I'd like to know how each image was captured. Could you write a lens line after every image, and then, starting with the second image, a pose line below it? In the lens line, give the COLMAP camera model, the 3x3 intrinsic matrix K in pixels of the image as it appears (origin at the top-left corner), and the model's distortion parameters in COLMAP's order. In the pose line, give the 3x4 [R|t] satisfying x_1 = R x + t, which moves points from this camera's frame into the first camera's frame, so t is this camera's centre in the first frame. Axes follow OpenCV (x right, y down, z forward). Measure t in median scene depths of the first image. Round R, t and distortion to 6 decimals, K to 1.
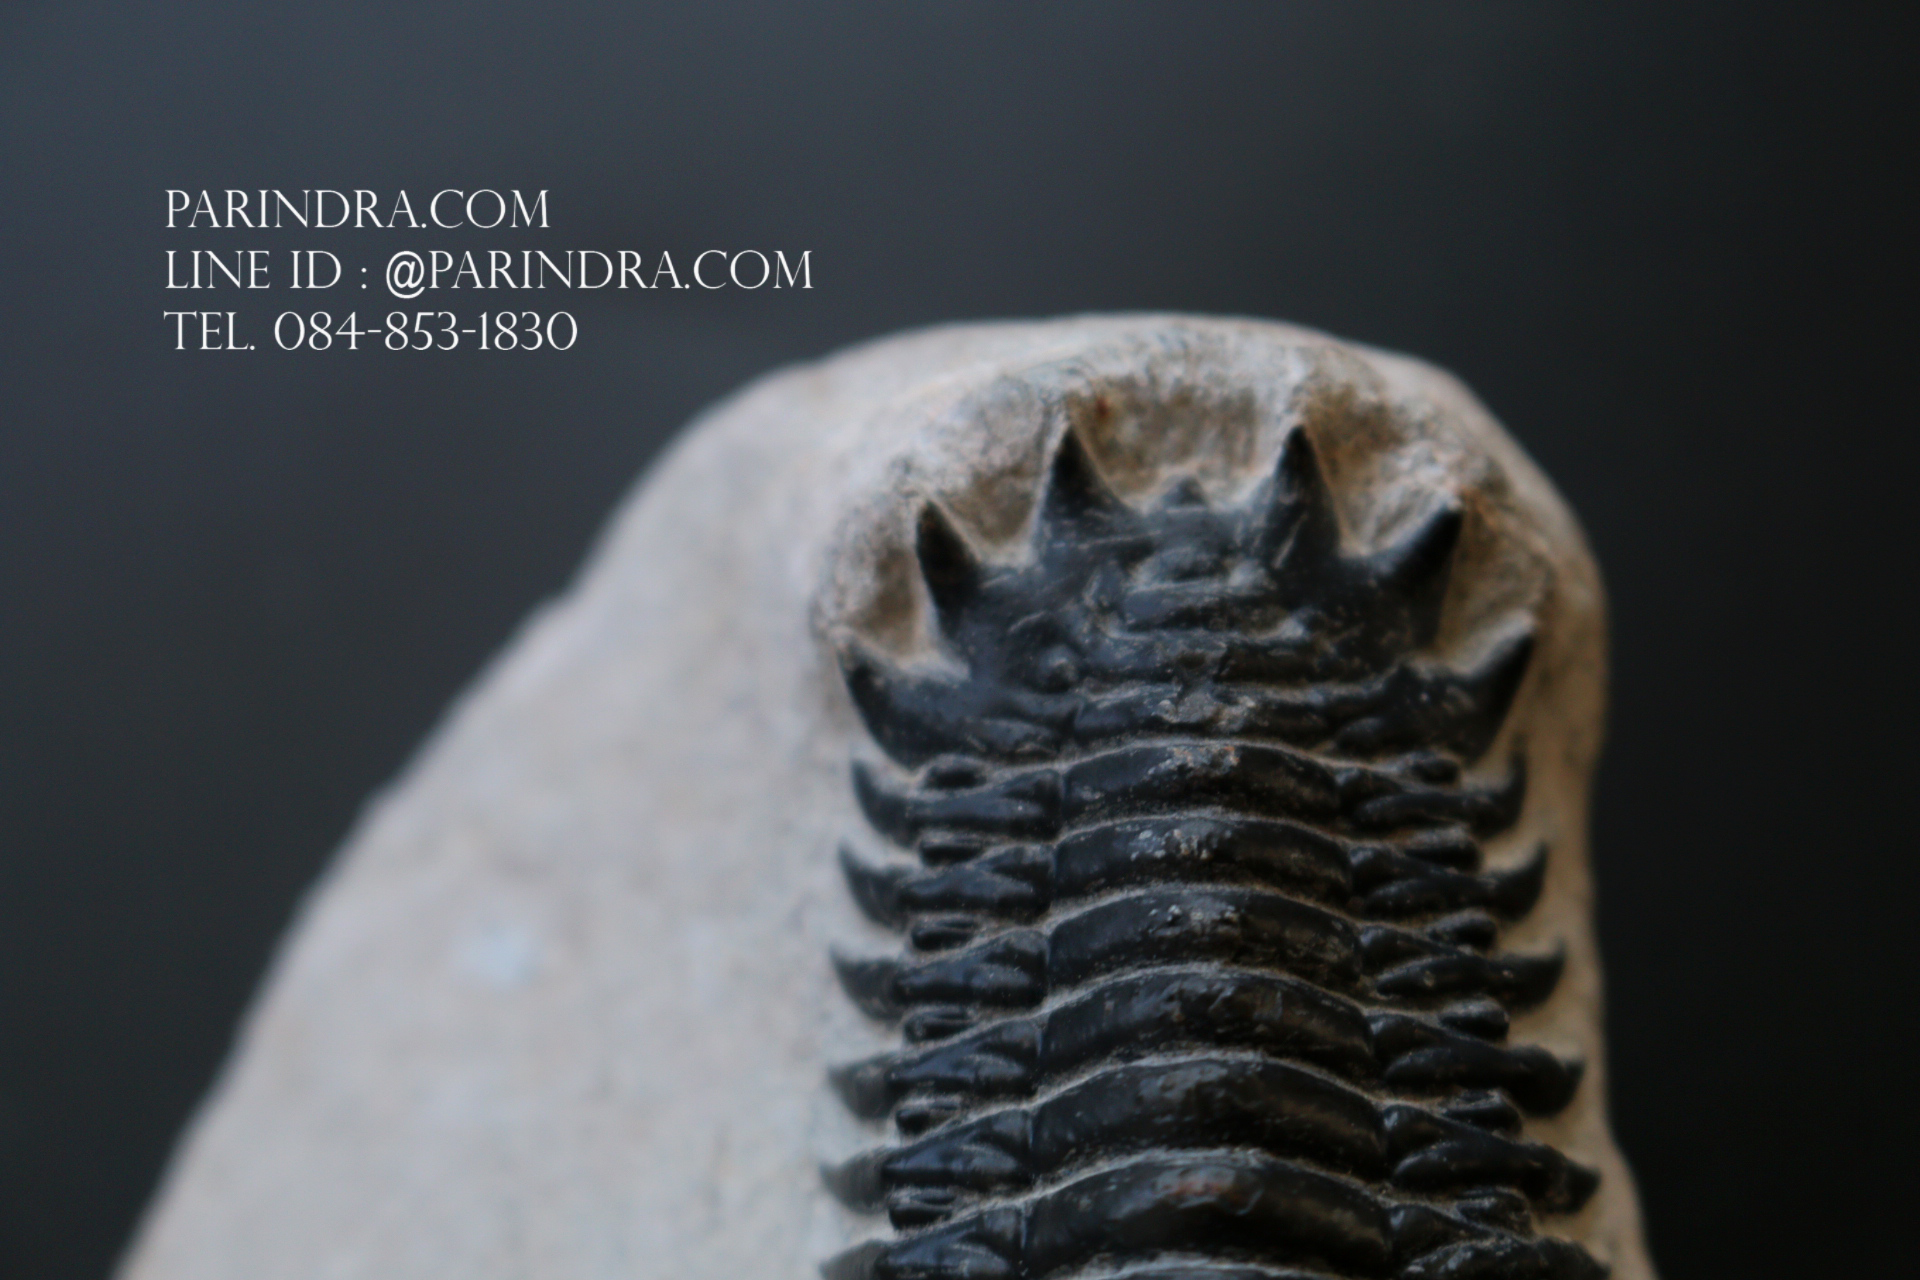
lens RADIAL K [[4528.5, 0, 960.0], [0, 4528.5, 640.0], [0, 0, 1]] dist [0.038360, -0.168506]
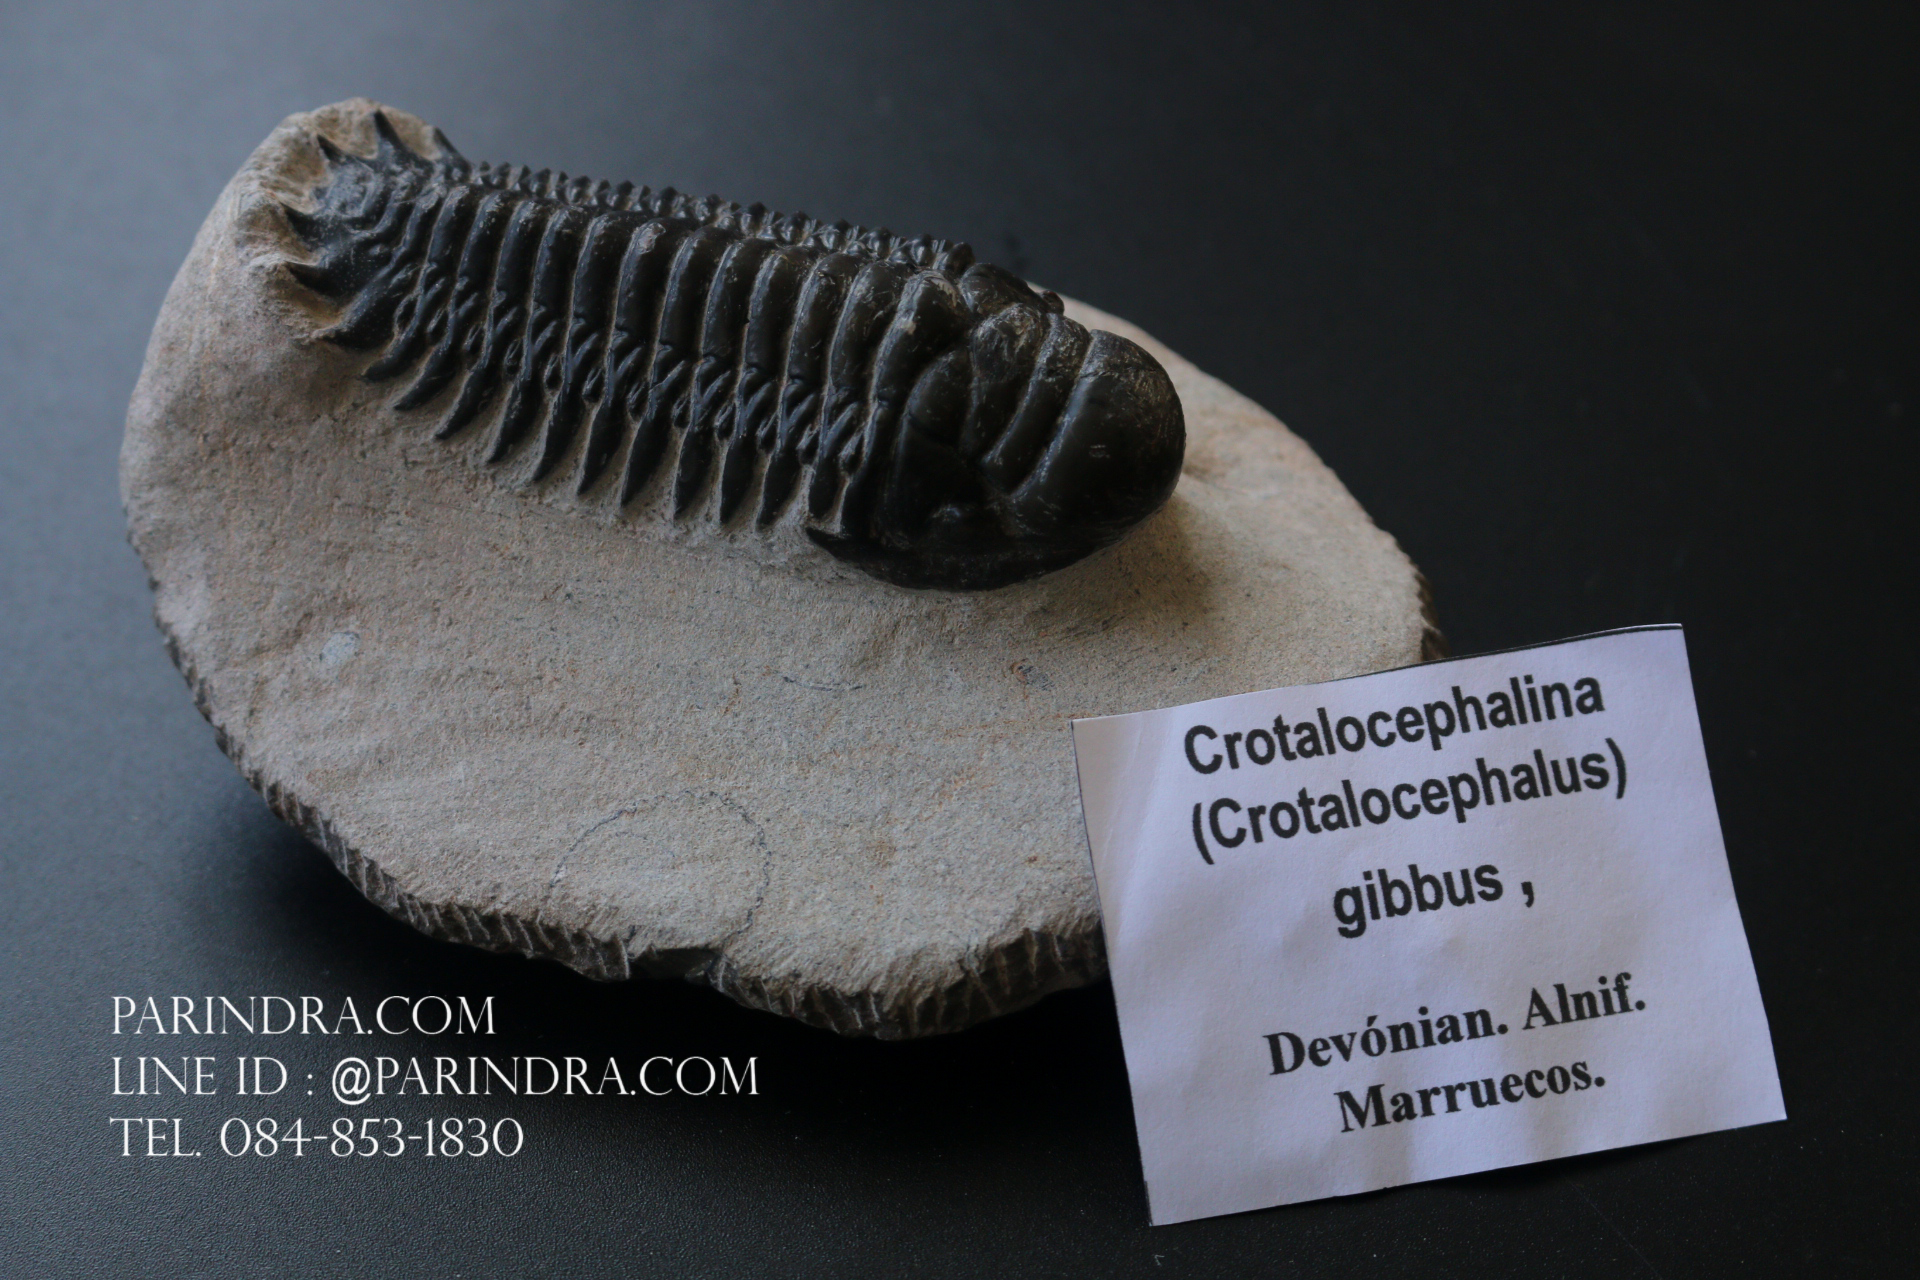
lens RADIAL K [[4085.1, 0, 960.0], [0, 4085.1, 640.0], [0, 0, 1]] dist [-0.008239, 0.400842]
pose [[0.272168, -0.699105, 0.661193, -1.300861], [0.871803, 0.469993, 0.138080, 0.064105], [-0.407288, 0.538849, 0.737399, -0.430838]]
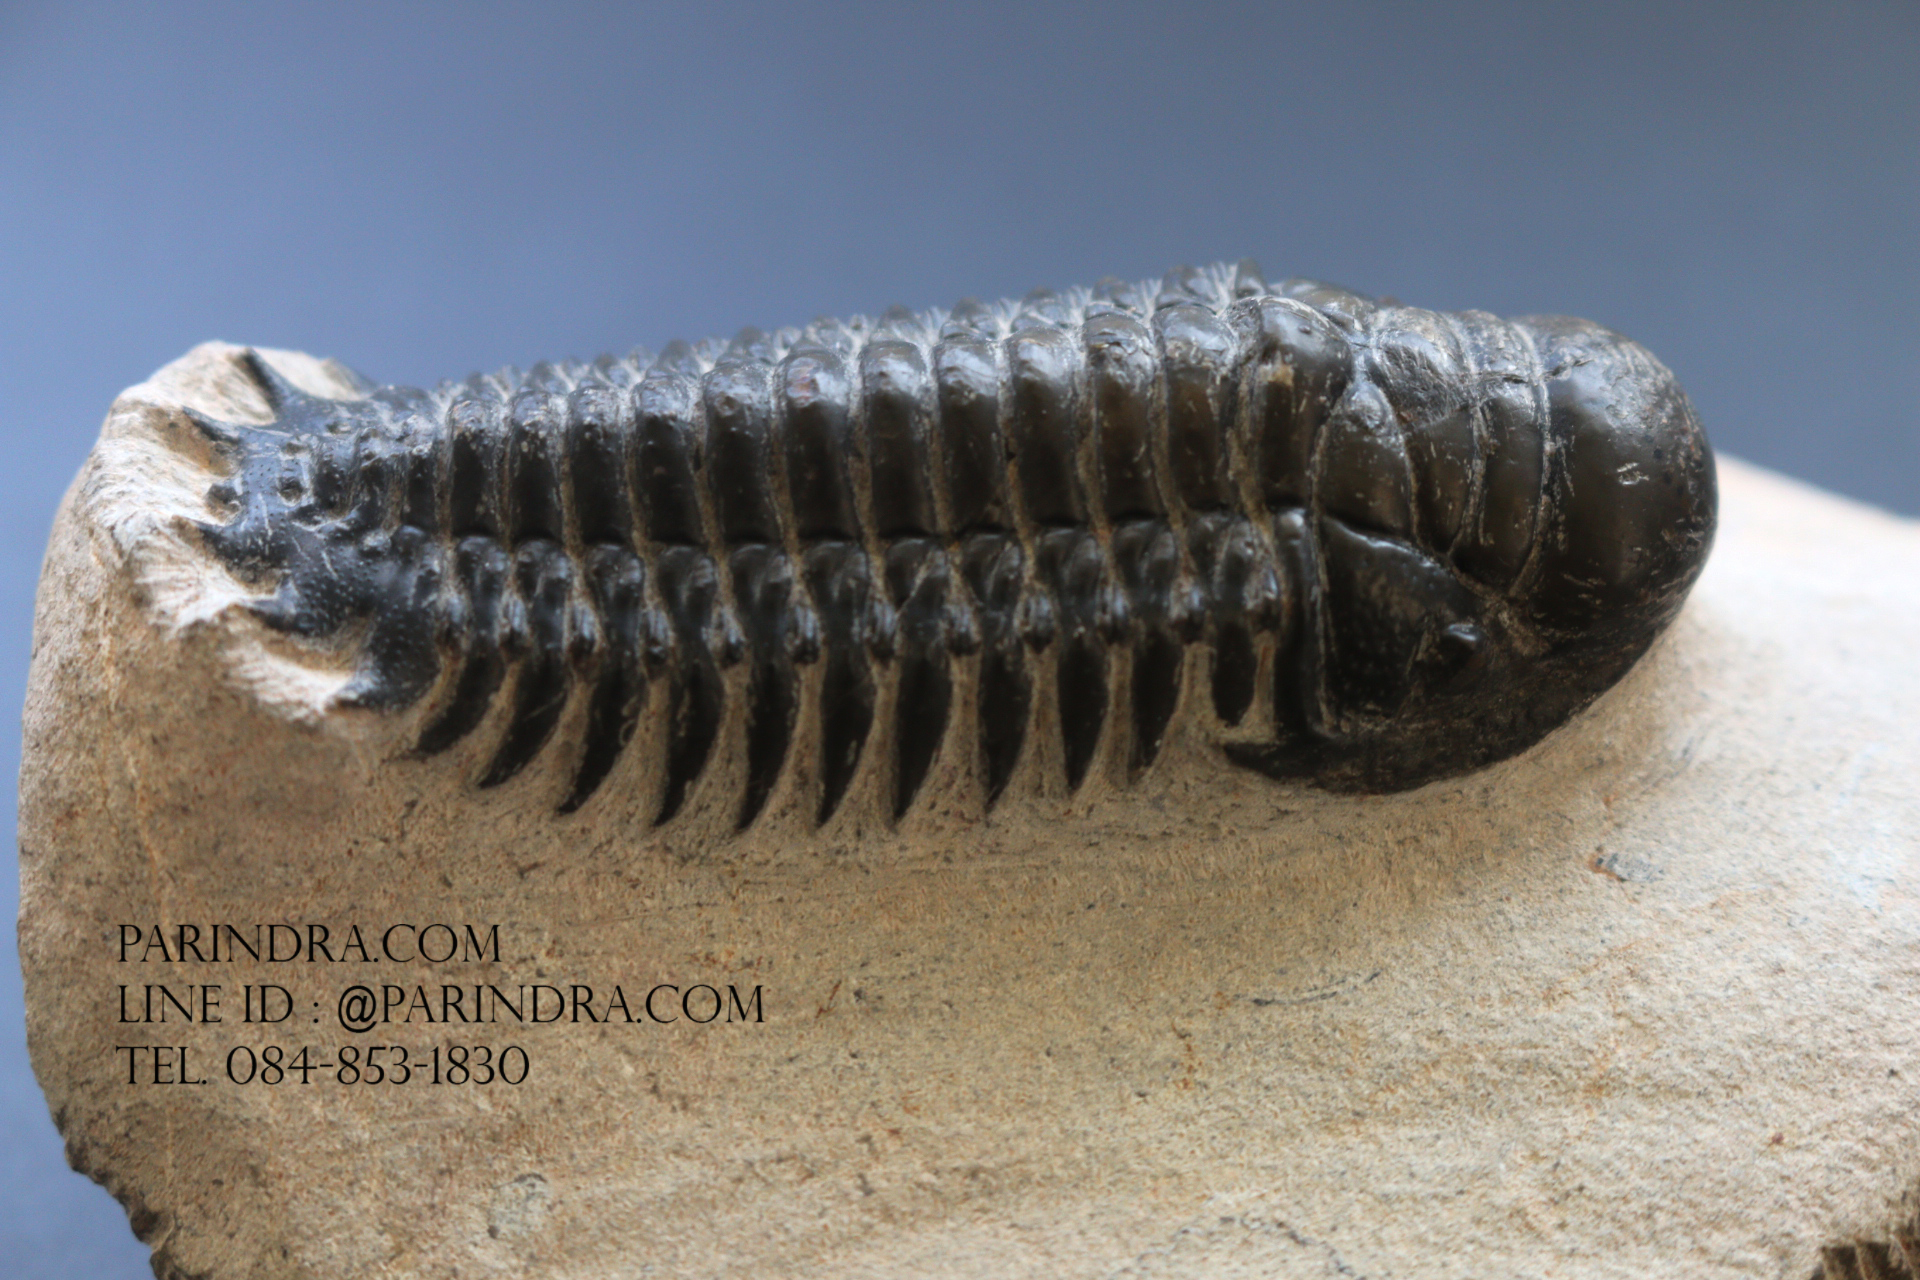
lens RADIAL K [[4528.5, 0, 960.0], [0, 4528.5, 640.0], [0, 0, 1]] dist [0.038360, -0.168506]
pose [[-0.094129, -0.638303, 0.764009, -0.969756], [0.940194, 0.195360, 0.279052, -0.185860], [-0.327376, 0.744583, 0.581740, 0.233256]]
